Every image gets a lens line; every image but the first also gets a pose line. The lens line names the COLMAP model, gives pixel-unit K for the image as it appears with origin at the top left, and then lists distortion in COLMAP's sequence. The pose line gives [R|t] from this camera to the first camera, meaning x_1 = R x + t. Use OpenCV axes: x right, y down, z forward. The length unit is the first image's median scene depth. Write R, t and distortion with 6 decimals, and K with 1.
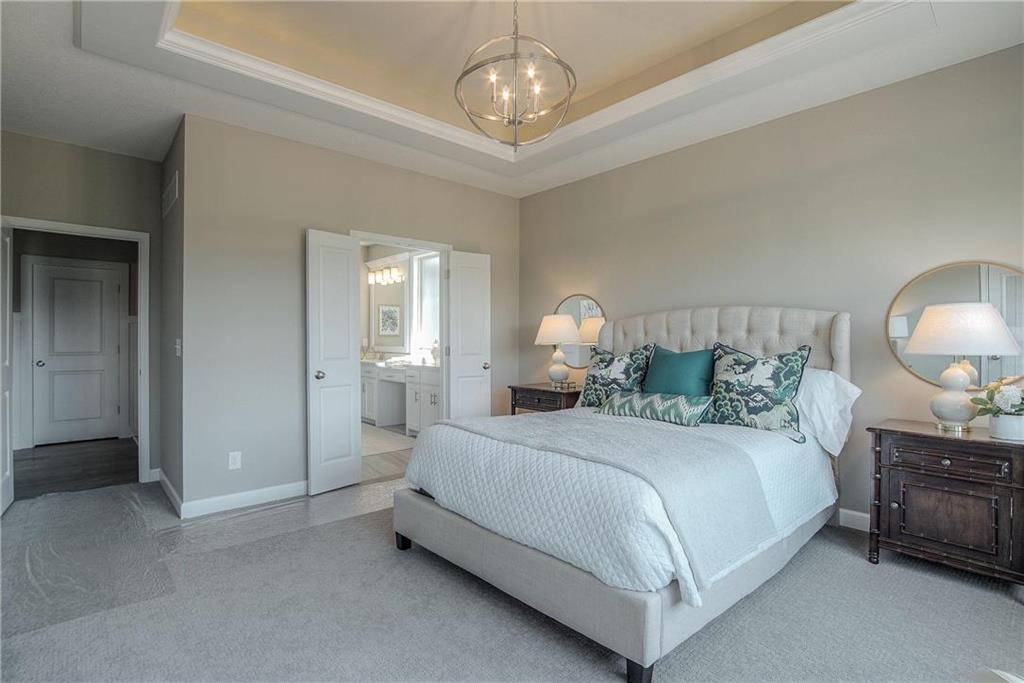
lens RADIAL K [[454.0, 0, 506.6], [0, 454.0, 340.9], [0, 0, 1]] dist [-0.004851, 0.000377]
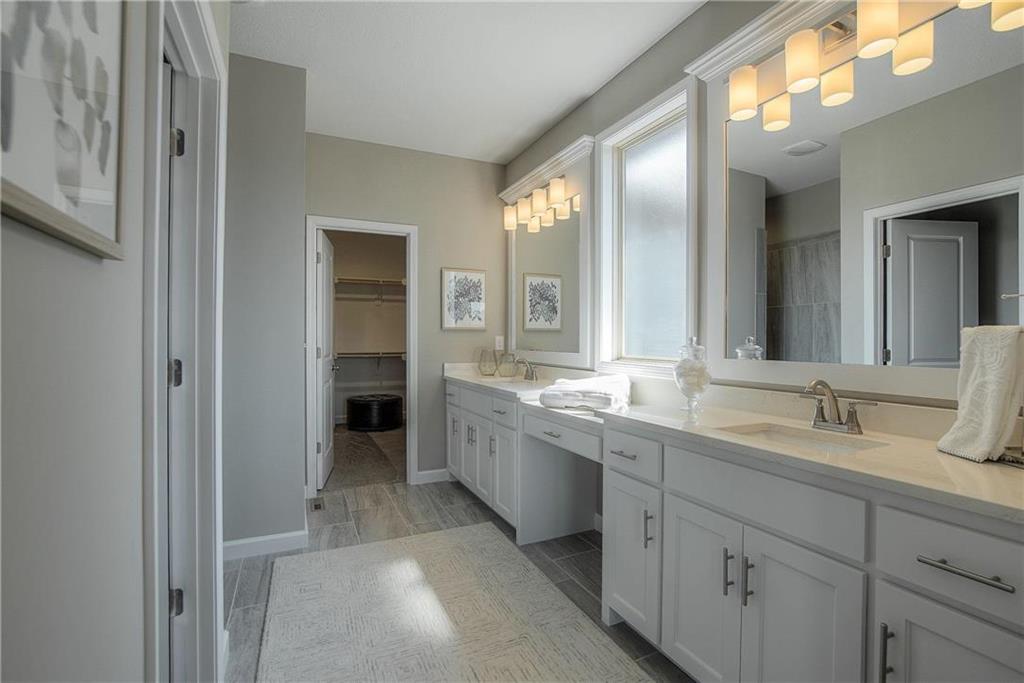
lens RADIAL K [[454.0, 0, 506.6], [0, 454.0, 340.9], [0, 0, 1]] dist [-0.004851, 0.000377]
pose [[0.951926, -0.000392, -0.306328, -0.195721], [0.000279, 1.000000, -0.000414, 0.001107], [0.306328, 0.000309, 0.951926, 0.690368]]
